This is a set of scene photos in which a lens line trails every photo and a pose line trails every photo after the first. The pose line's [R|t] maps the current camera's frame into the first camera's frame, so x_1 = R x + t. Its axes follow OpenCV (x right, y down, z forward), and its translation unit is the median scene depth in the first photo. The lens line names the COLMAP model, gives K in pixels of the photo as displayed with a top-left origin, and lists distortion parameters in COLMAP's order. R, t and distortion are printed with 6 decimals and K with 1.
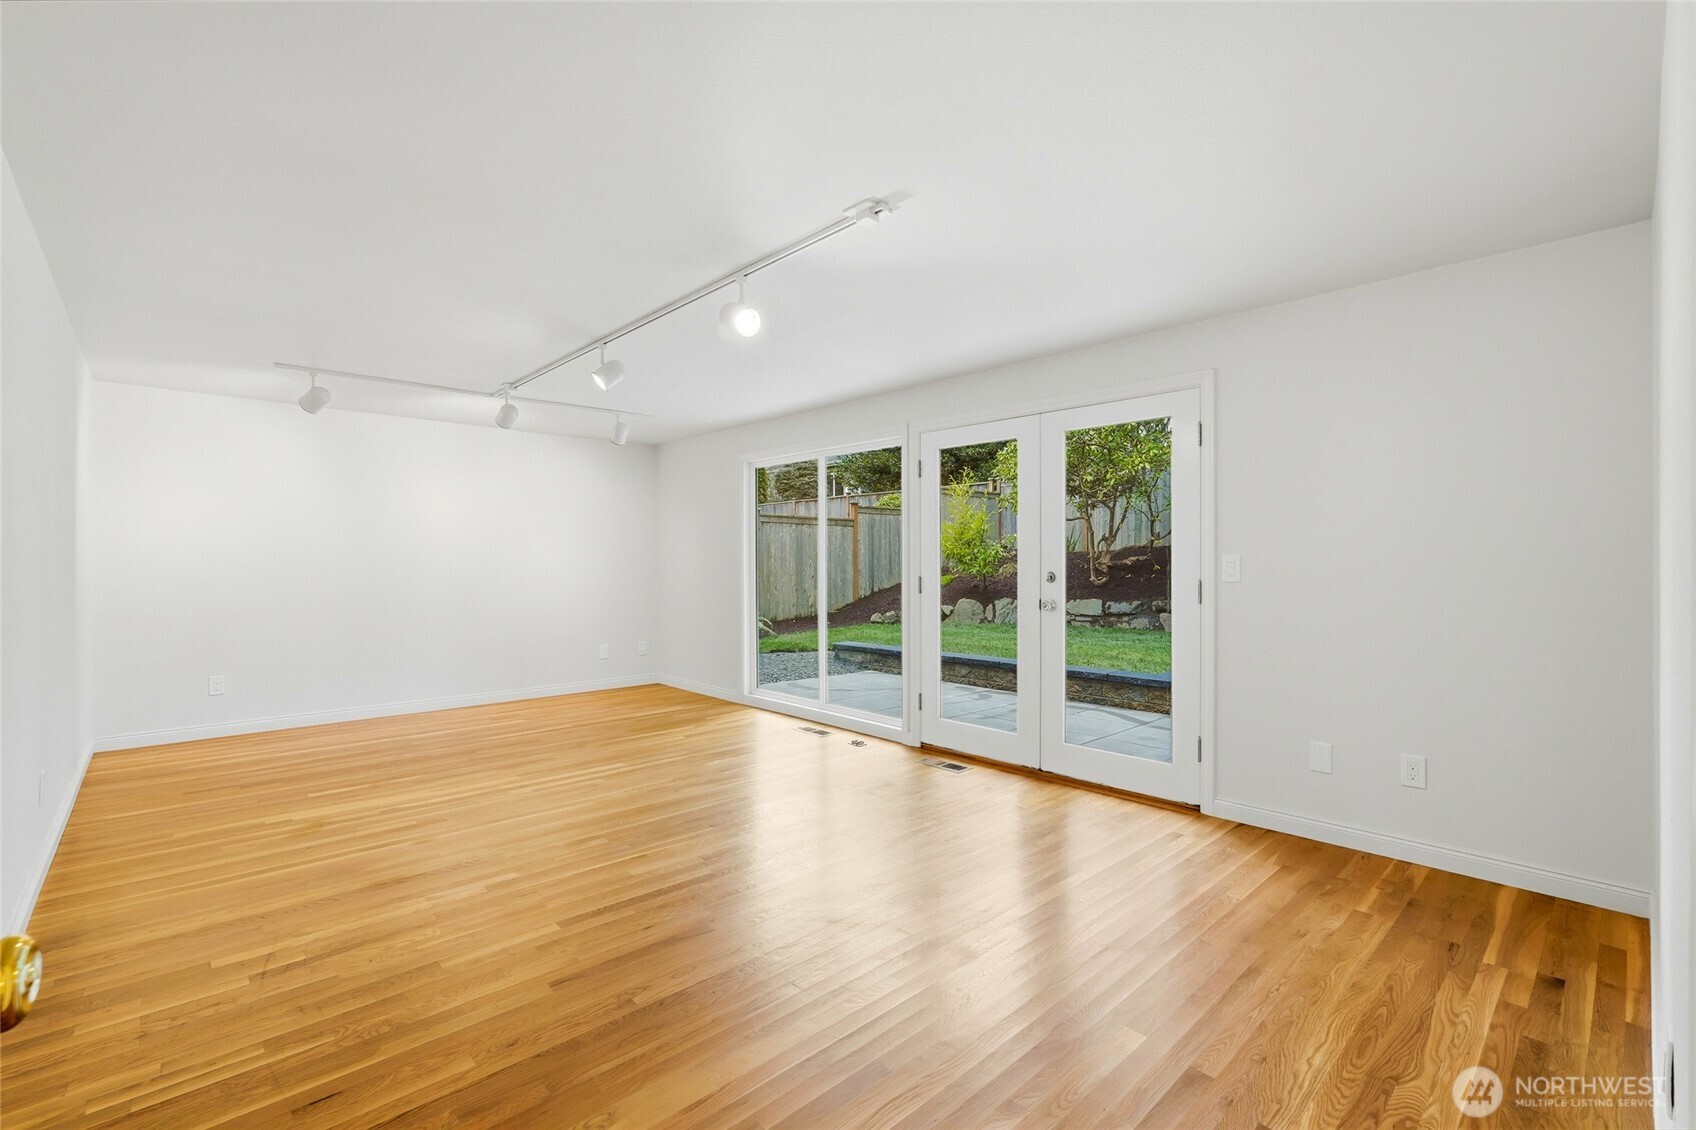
lens RADIAL K [[740.8, 0, 843.6], [0, 740.8, 565.4], [0, 0, 1]] dist [-0.000023, -0.000020]
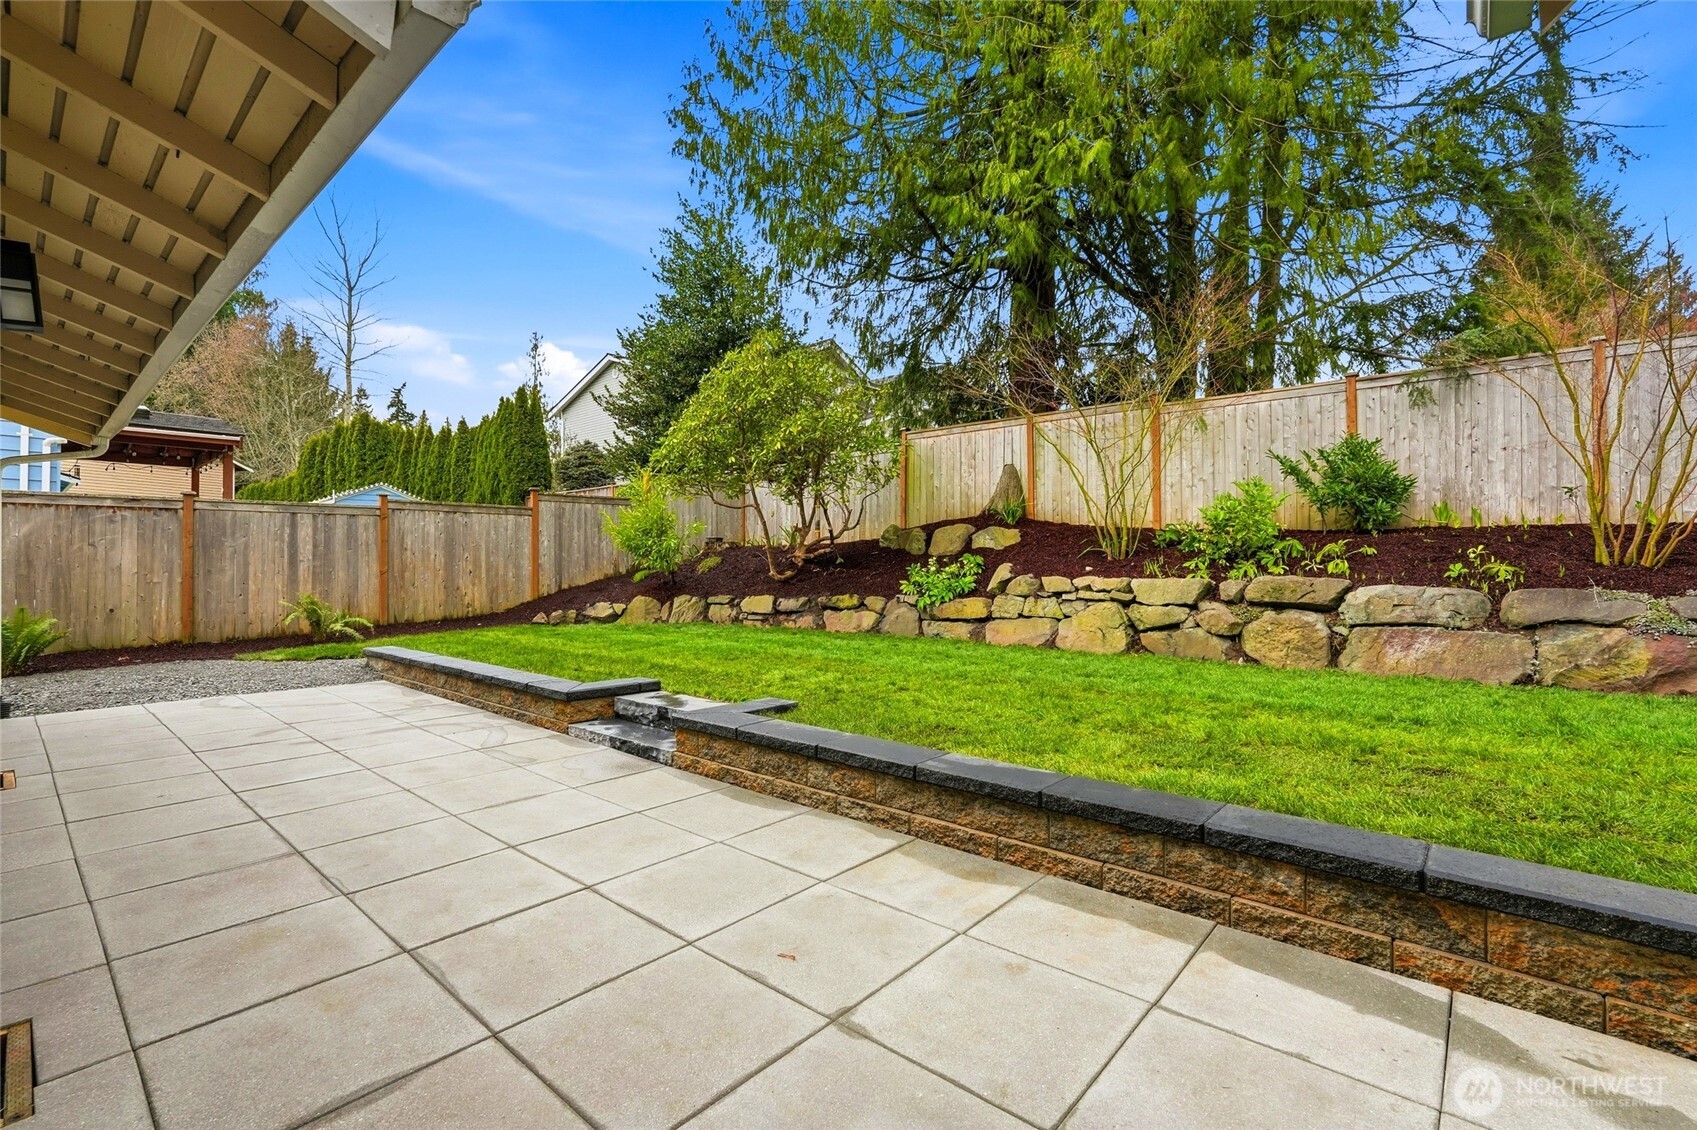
lens RADIAL K [[741.3, 0, 854.1], [0, 741.3, 564.3], [0, 0, 1]] dist [-0.000023, -0.000020]
pose [[0.993473, 0.000021, 0.114069, 0.321527], [0.000031, 1.000000, -0.000458, 0.006626], [-0.114069, 0.000459, 0.993473, 0.069118]]
